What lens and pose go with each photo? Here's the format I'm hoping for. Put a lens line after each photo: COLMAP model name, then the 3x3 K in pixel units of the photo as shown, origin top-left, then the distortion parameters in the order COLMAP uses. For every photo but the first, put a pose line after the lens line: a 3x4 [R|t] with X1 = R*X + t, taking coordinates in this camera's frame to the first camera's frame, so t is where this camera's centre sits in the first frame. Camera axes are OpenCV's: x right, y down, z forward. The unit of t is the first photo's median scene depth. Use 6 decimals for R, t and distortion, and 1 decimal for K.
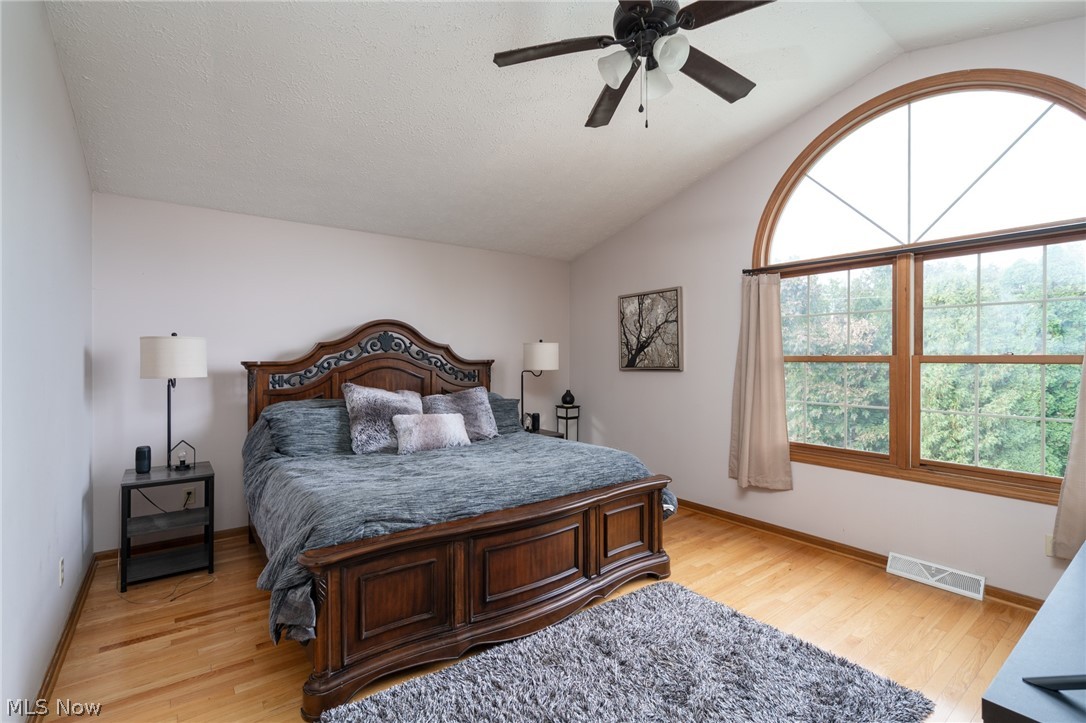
lens RADIAL K [[490.7, 0, 544.5], [0, 490.7, 358.4], [0, 0, 1]] dist [-0.001199, 0.000273]
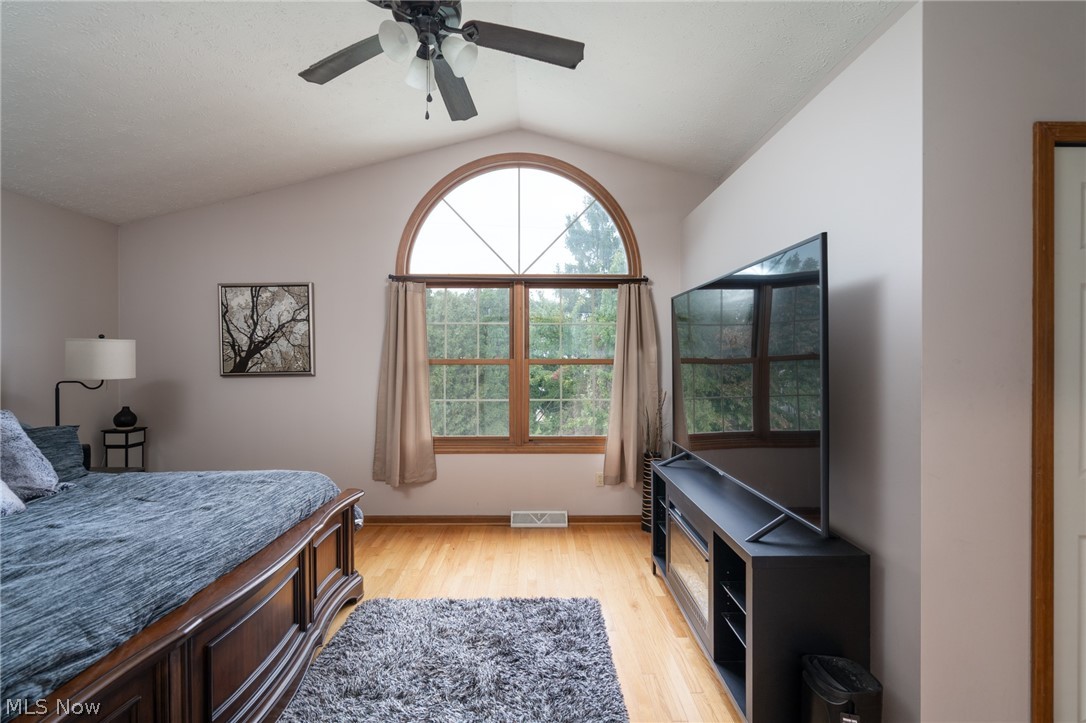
lens RADIAL K [[489.7, 0, 541.5], [0, 489.7, 363.1], [0, 0, 1]] dist [-0.006576, 0.004263]
pose [[0.595843, -0.004758, 0.803087, -0.273261], [0.001891, 0.999988, 0.004522, -0.000658], [-0.803099, -0.001176, 0.595845, 0.165589]]
